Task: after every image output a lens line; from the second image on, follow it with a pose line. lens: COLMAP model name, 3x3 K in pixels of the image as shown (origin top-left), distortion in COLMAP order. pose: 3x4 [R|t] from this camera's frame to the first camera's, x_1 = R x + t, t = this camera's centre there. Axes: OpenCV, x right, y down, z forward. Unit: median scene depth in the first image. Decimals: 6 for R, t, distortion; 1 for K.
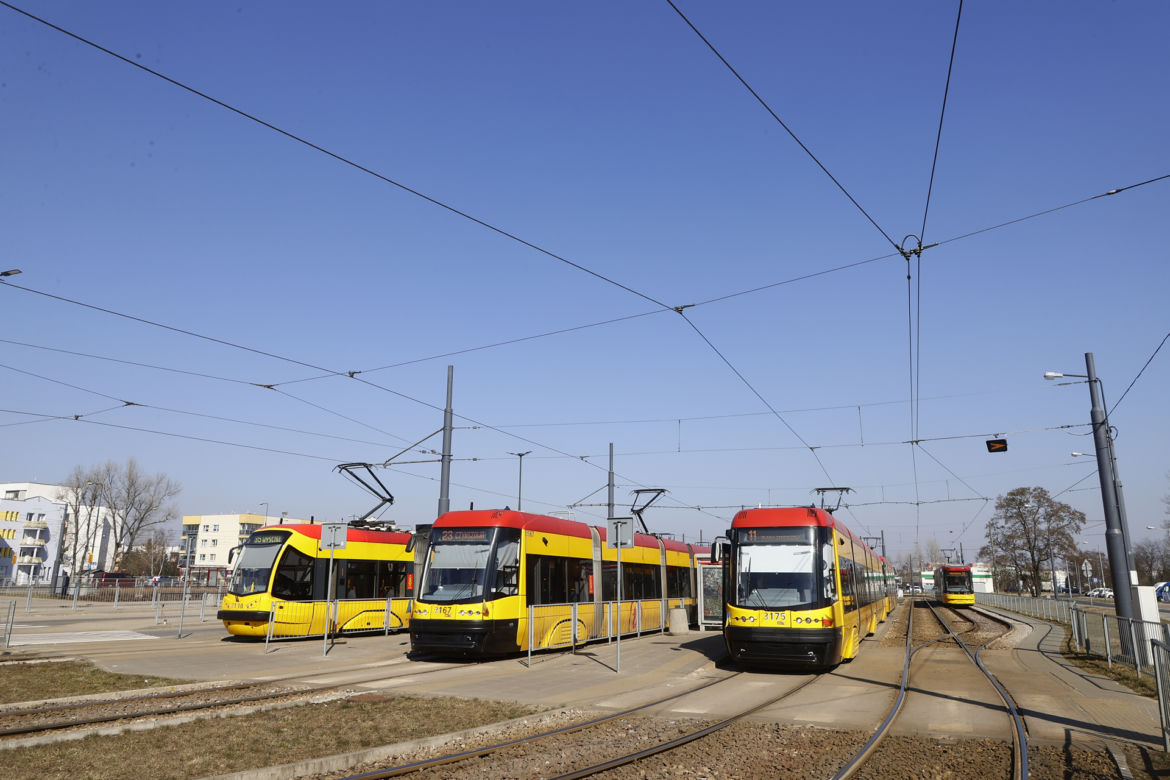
lens RADIAL K [[822.8, 0, 587.2], [0, 822.8, 381.9], [0, 0, 1]] dist [0.002615, -0.003398]
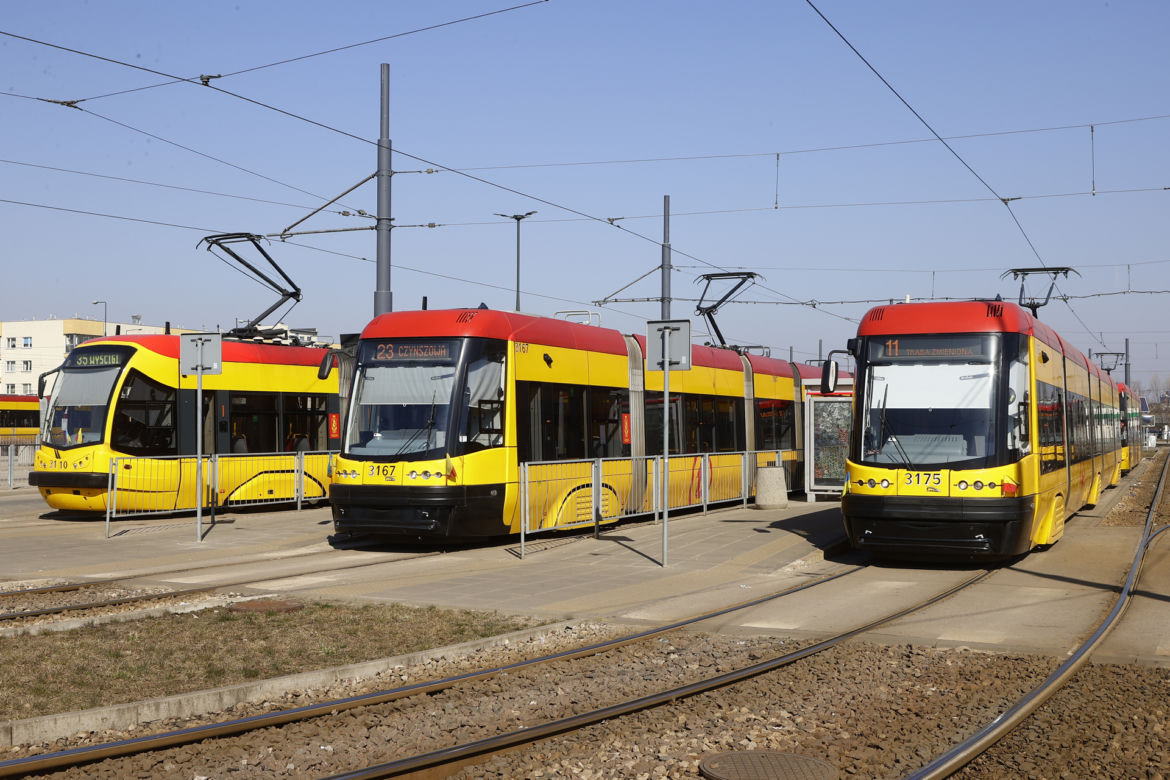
lens RADIAL K [[1382.3, 0, 582.9], [0, 1382.3, 390.8], [0, 0, 1]] dist [0.000091, 0.000000]
pose [[0.999251, -0.005062, -0.038359, 0.015022], [0.013076, 0.977257, 0.211656, 0.001618], [0.036415, -0.212000, 0.976591, 0.006647]]
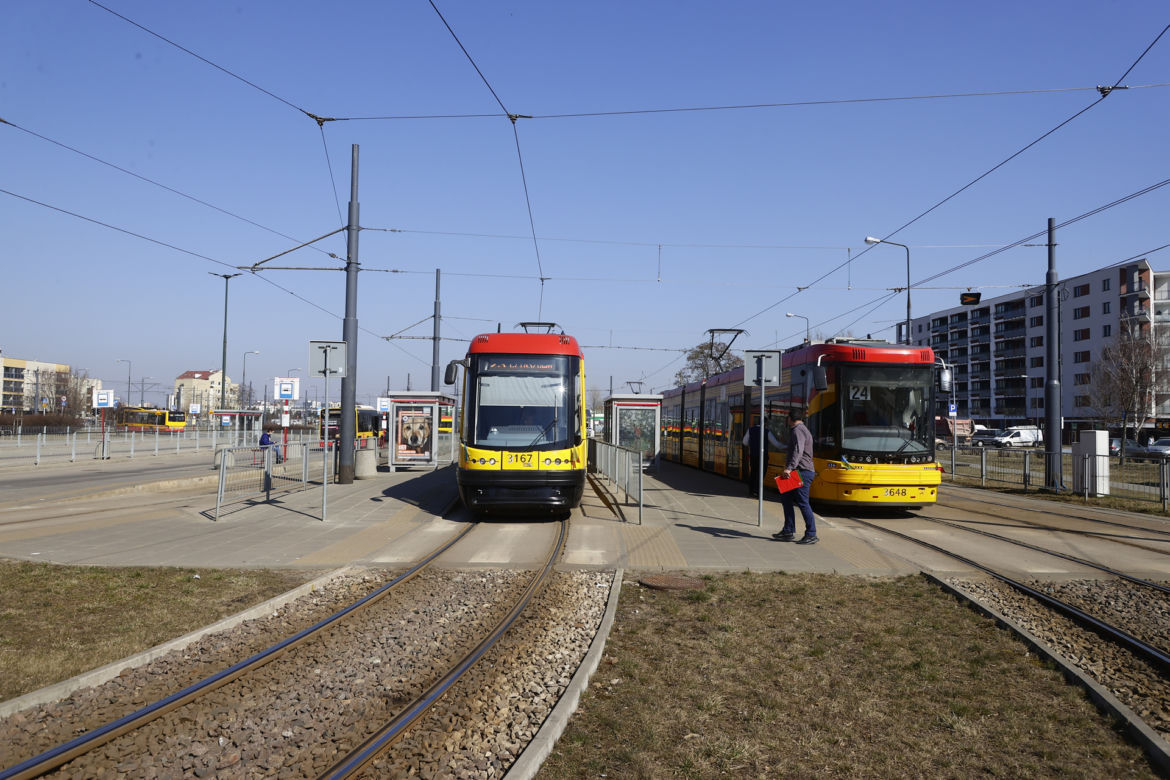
lens RADIAL K [[822.8, 0, 585.4], [0, 822.8, 386.9], [0, 0, 1]] dist [0.002615, -0.003398]
pose [[0.903556, 0.024598, 0.427764, -0.448096], [-0.106537, 0.979895, 0.168690, 0.073933], [-0.415014, -0.197994, 0.888010, 0.299127]]
